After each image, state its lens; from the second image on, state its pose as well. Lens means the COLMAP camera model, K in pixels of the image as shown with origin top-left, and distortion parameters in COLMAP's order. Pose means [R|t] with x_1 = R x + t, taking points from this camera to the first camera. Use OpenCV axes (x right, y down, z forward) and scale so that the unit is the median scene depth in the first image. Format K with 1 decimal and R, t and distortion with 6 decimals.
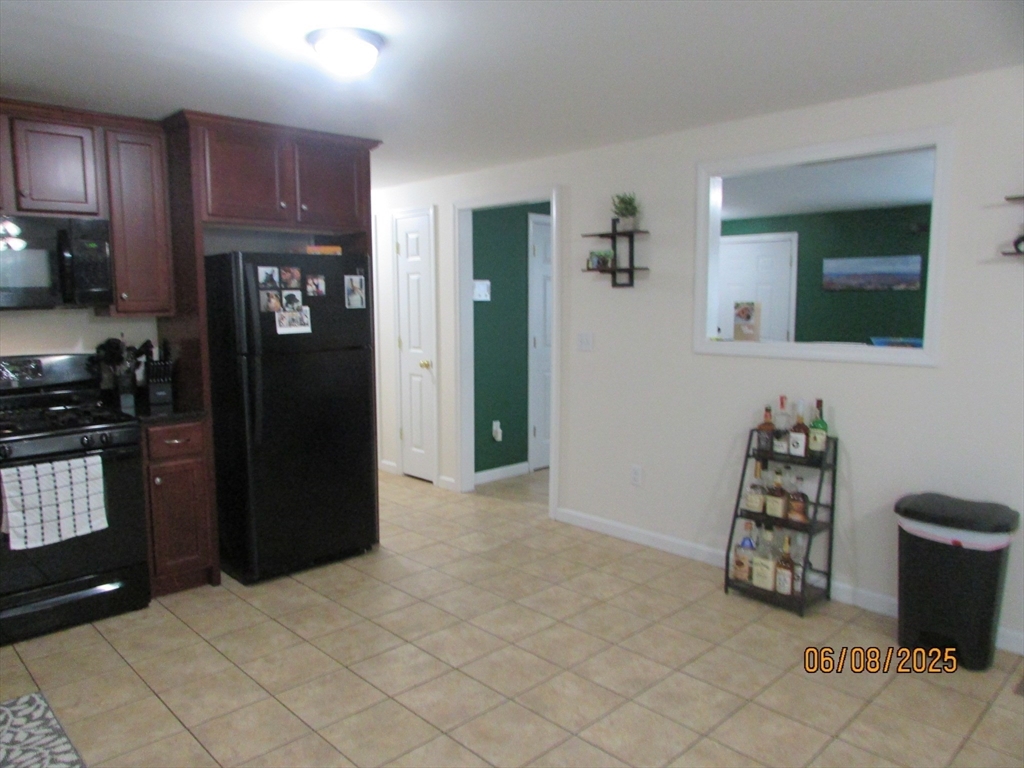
lens RADIAL K [[724.0, 0, 506.4], [0, 724.0, 379.6], [0, 0, 1]] dist [-0.013209, -0.009891]
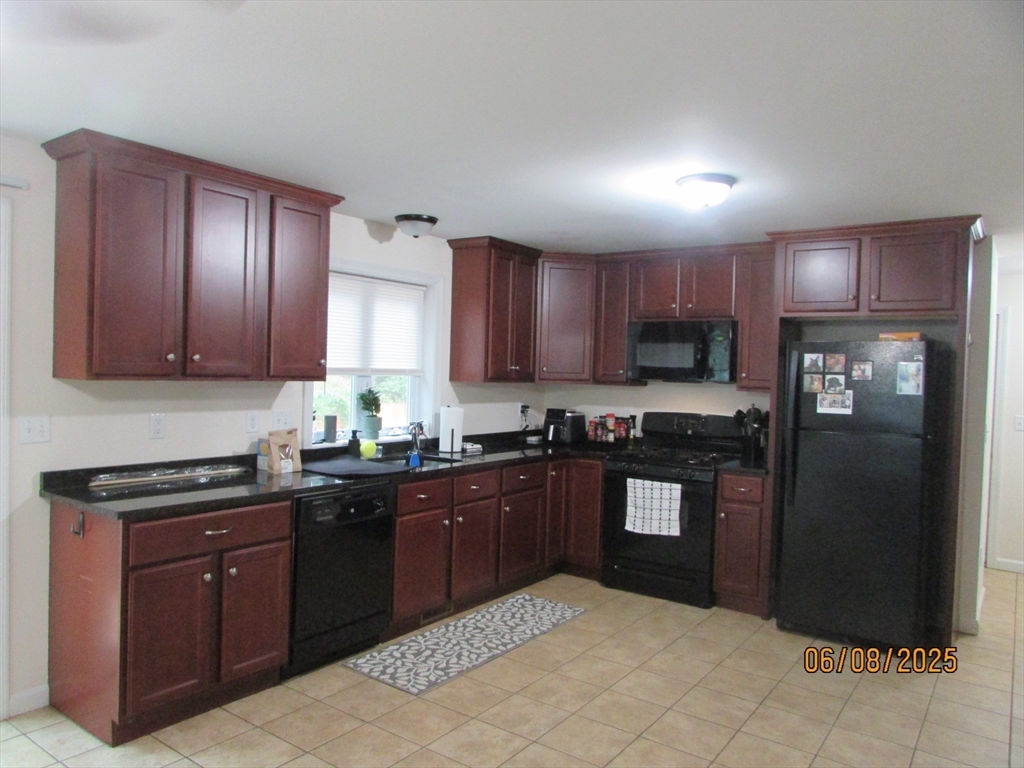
lens RADIAL K [[724.0, 0, 505.8], [0, 724.0, 384.3], [0, 0, 1]] dist [-0.013209, -0.009891]
pose [[0.198444, 0.033938, -0.979524, 0.731222], [-0.144491, 0.989493, 0.005011, -0.046455], [0.969403, 0.140538, 0.201263, 0.326196]]
